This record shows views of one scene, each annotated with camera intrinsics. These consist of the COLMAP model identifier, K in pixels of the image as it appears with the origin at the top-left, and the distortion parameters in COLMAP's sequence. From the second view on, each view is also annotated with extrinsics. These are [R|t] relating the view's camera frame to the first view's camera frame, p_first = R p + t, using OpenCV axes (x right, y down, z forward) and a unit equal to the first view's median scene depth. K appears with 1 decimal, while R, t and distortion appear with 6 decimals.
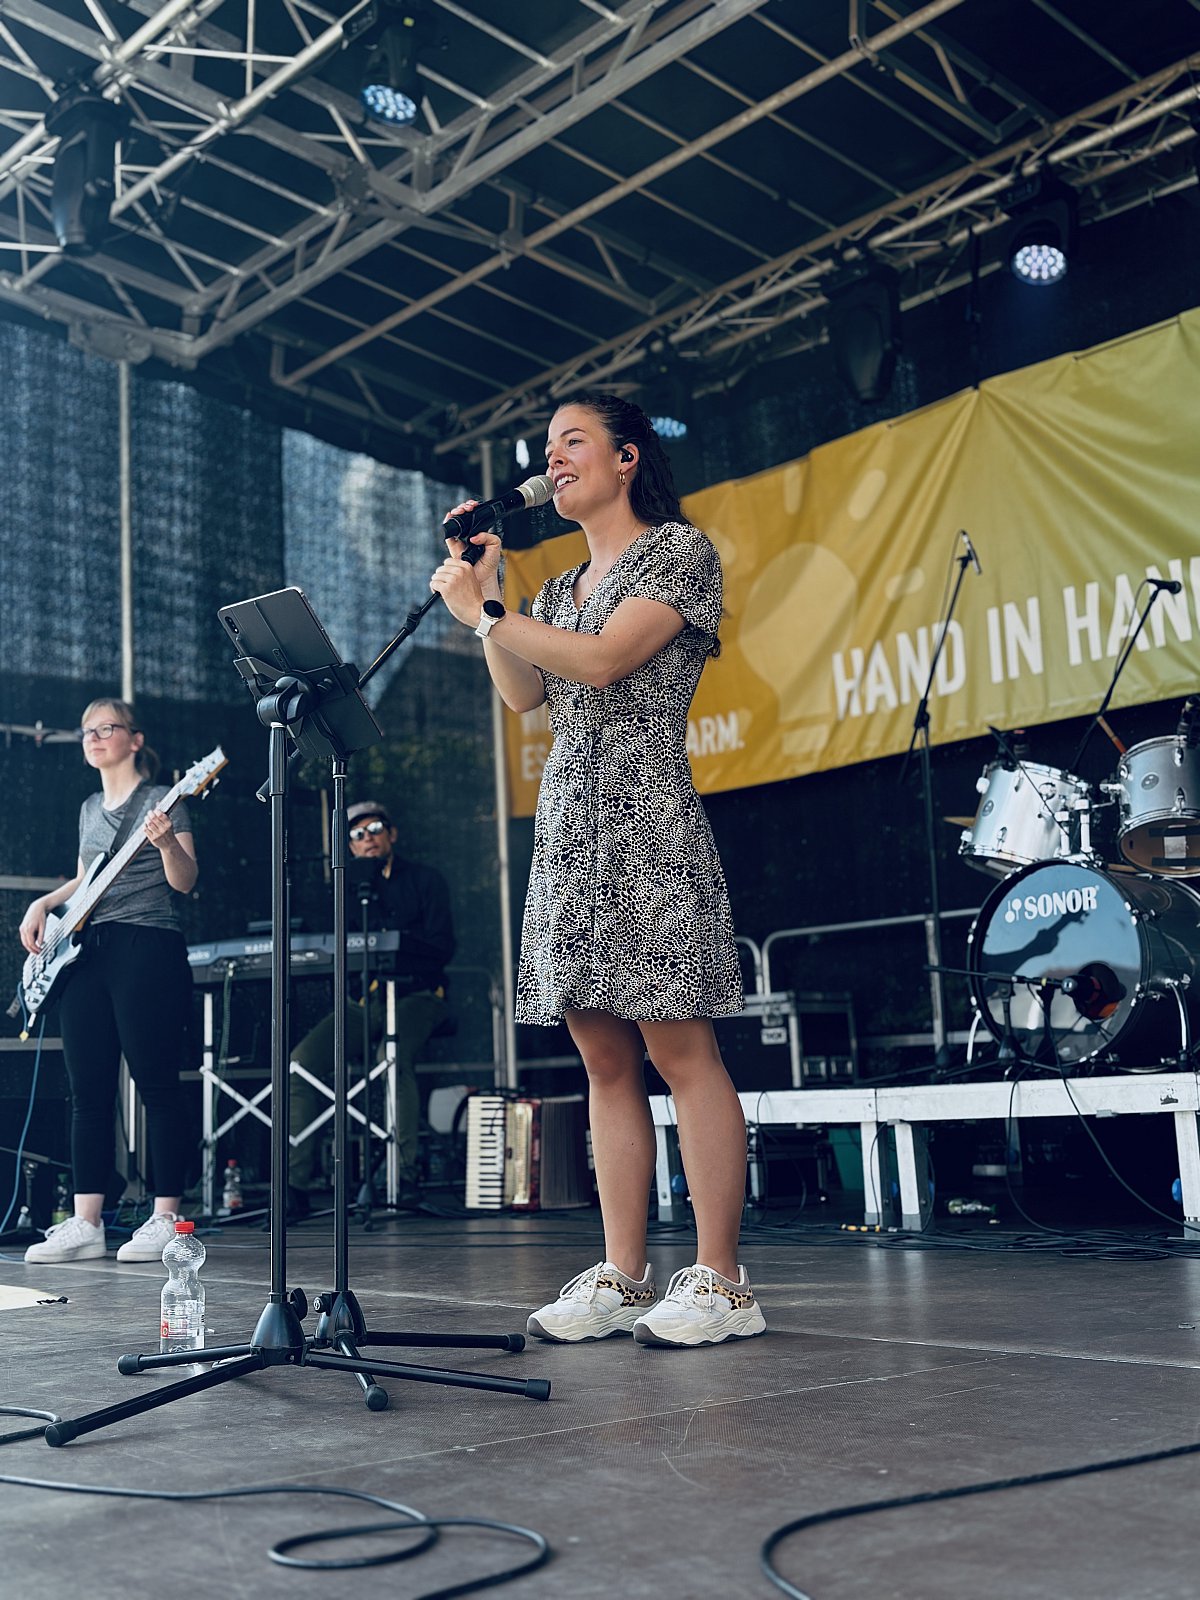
lens RADIAL K [[1835.3, 0, 561.8], [0, 1835.3, 823.3], [0, 0, 1]] dist [0.053341, 0.000000]
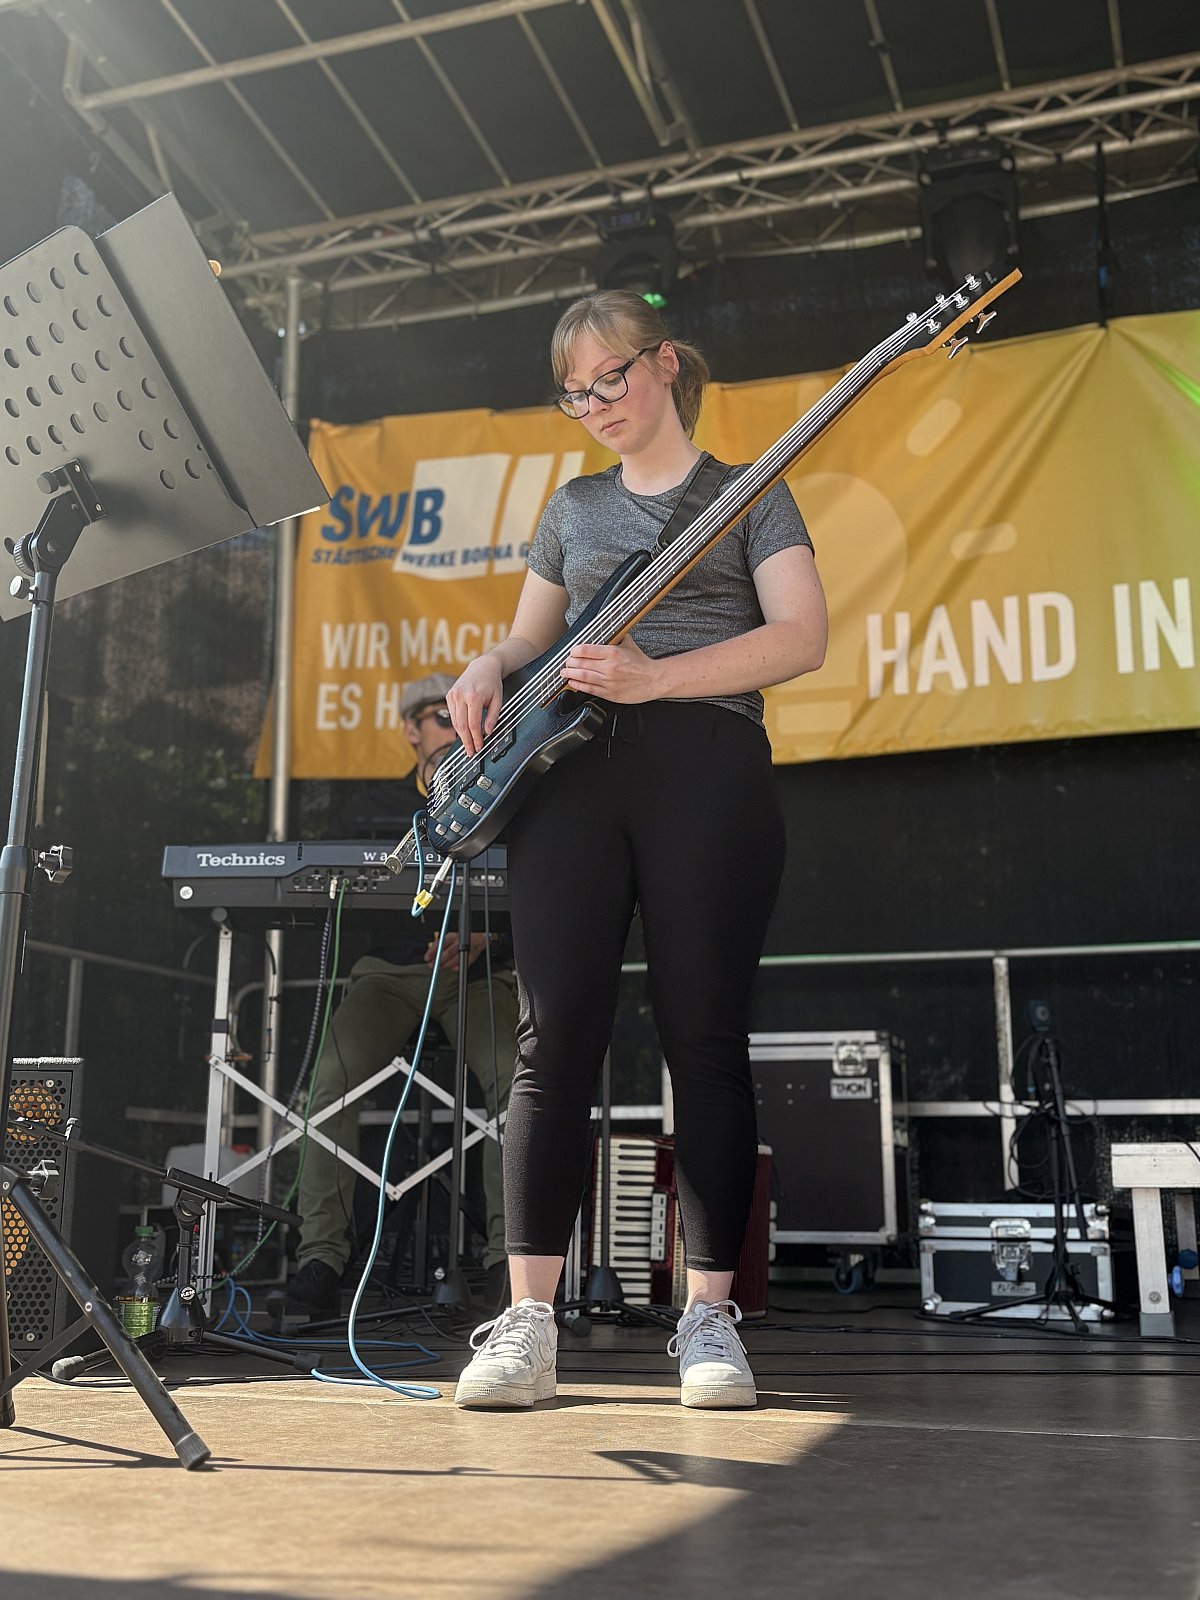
lens RADIAL K [[1805.8, 0, 594.9], [0, 1805.8, 802.3], [0, 0, 1]] dist [0.035284, 0.000000]
pose [[0.878806, 0.152010, 0.452320, -0.302538], [-0.113154, 0.987252, -0.111938, 0.090165], [-0.463570, 0.047190, 0.884803, 0.380811]]
